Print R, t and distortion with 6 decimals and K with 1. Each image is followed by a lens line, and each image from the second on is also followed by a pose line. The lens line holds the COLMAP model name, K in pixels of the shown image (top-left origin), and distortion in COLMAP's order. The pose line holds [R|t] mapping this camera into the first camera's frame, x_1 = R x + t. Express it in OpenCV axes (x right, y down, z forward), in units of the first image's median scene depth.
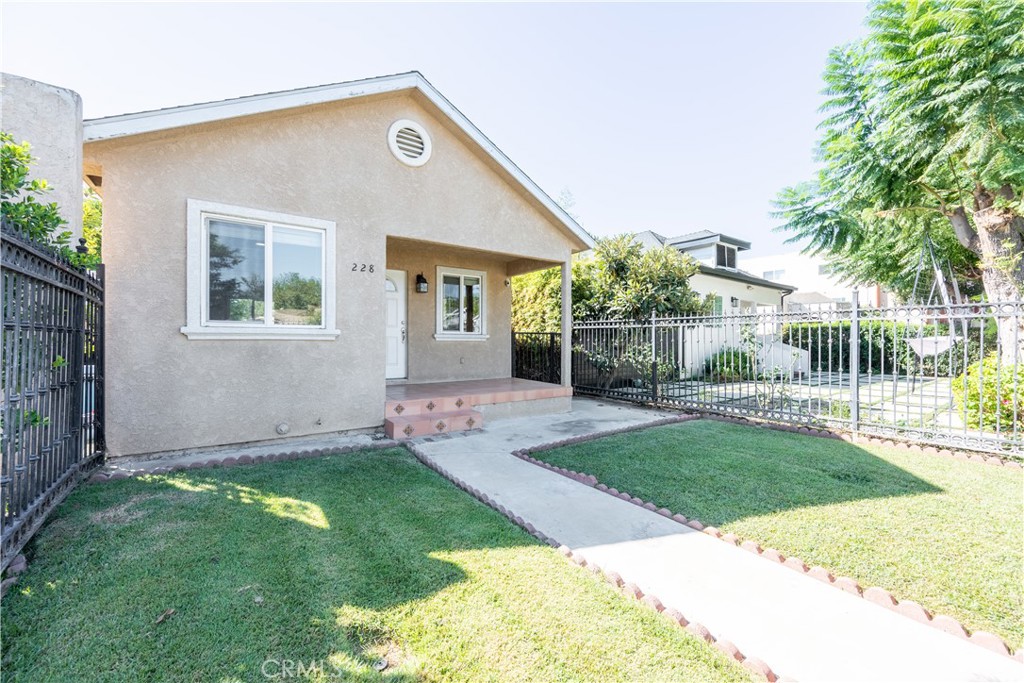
lens RADIAL K [[397.6, 0, 513.6], [0, 397.6, 342.9], [0, 0, 1]] dist [-0.000030, -0.000259]
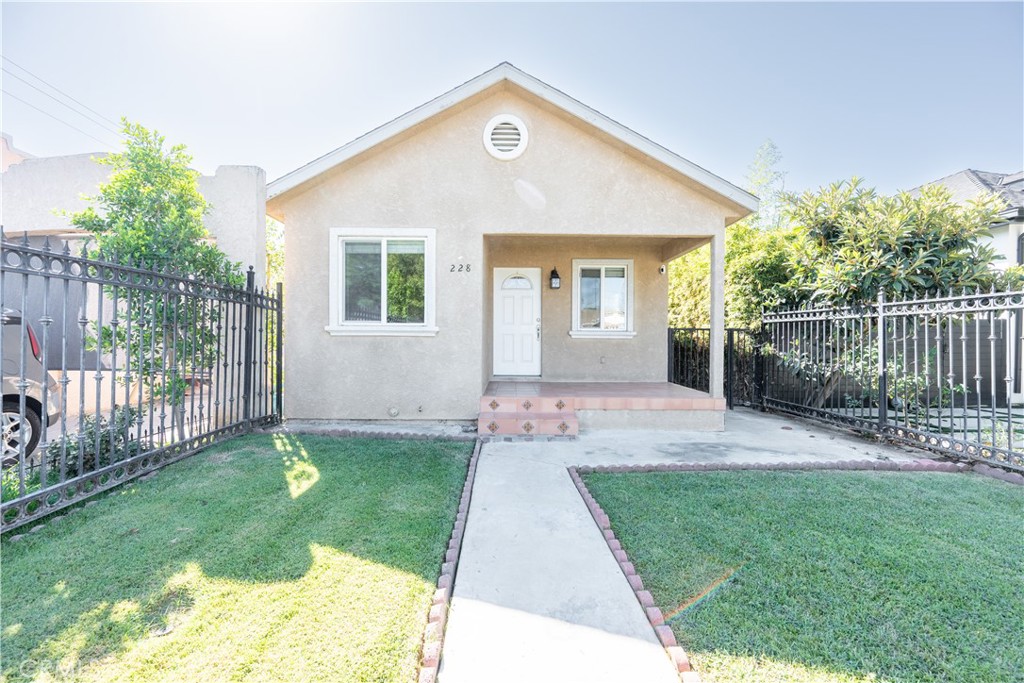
lens RADIAL K [[397.6, 0, 513.6], [0, 397.6, 342.9], [0, 0, 1]] dist [-0.000030, -0.000259]
pose [[0.828504, 0.005893, -0.559952, 0.241669], [-0.006330, 0.999979, 0.001158, 0.006086], [0.559948, 0.002585, 0.828524, 0.148307]]
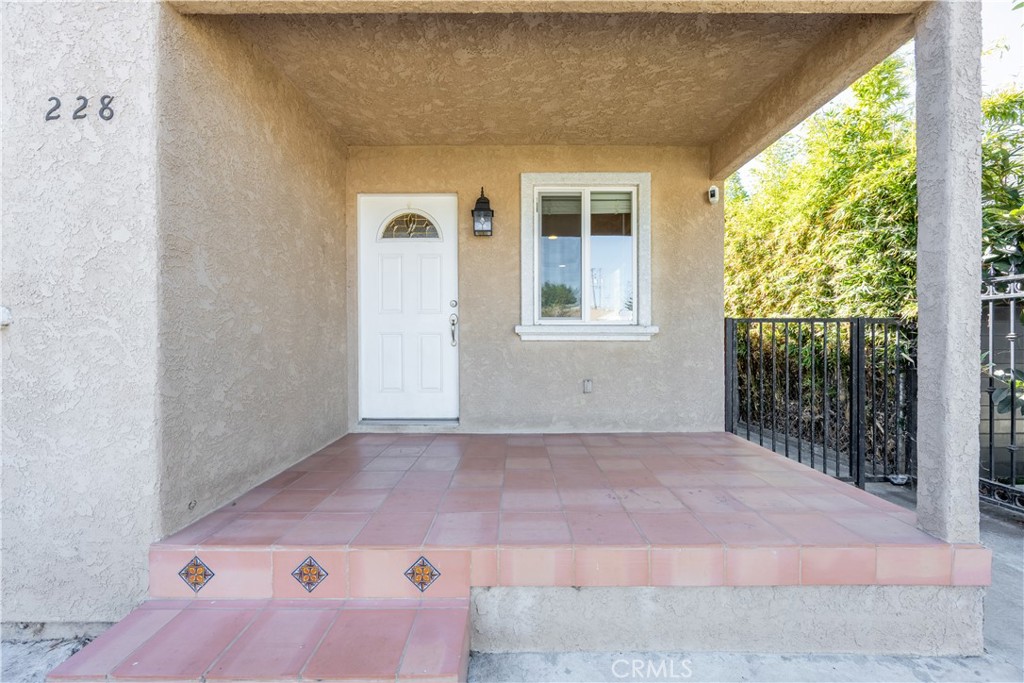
lens RADIAL K [[397.6, 0, 513.6], [0, 397.6, 342.9], [0, 0, 1]] dist [-0.000030, -0.000259]
pose [[0.825477, -0.001482, -0.564434, 0.055705], [0.001210, 0.999999, -0.000856, -0.003023], [0.564434, 0.000023, 0.825478, 0.681300]]
